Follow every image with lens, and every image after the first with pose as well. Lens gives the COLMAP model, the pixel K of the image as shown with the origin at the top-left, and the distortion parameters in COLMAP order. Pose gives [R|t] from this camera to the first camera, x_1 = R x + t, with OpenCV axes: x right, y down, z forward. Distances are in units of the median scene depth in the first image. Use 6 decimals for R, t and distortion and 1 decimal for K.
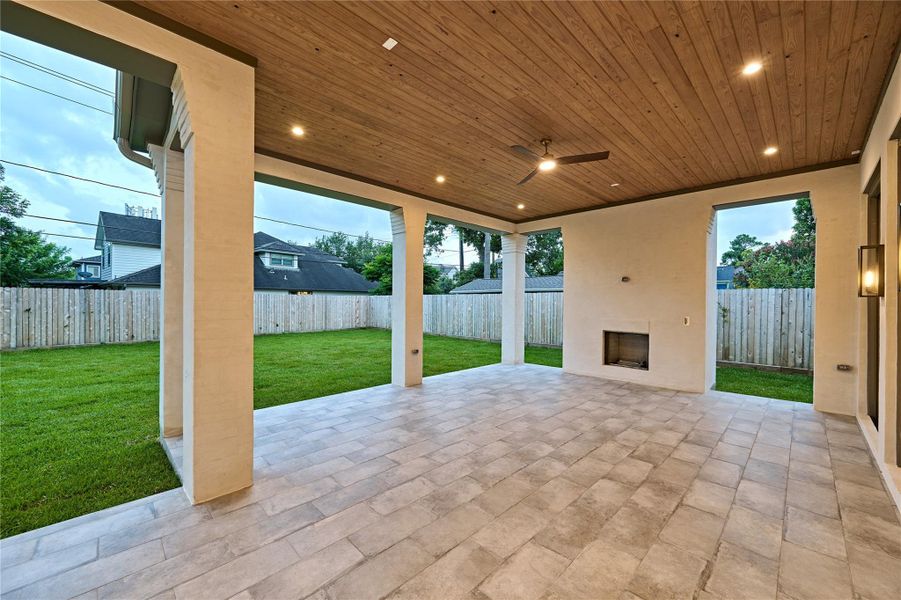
lens RADIAL K [[364.1, 0, 451.7], [0, 364.1, 301.6], [0, 0, 1]] dist [0.007263, 0.000181]
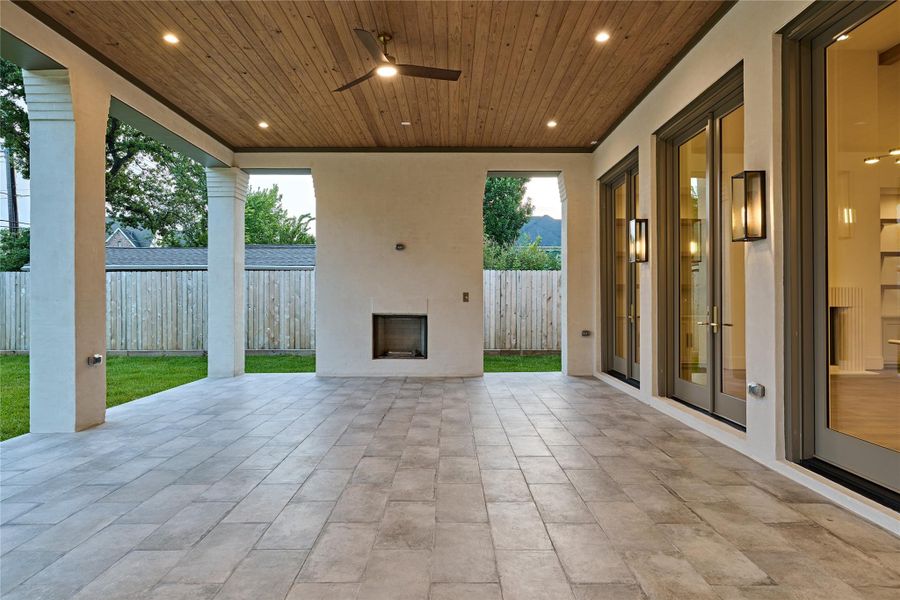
lens RADIAL K [[533.4, 0, 451.7], [0, 533.4, 297.4], [0, 0, 1]] dist [0.001298, 0.001637]
pose [[0.694239, -0.001047, 0.719744, -0.294733], [0.008419, 0.999942, -0.006667, 0.060012], [-0.719696, 0.010688, 0.694207, 0.126804]]
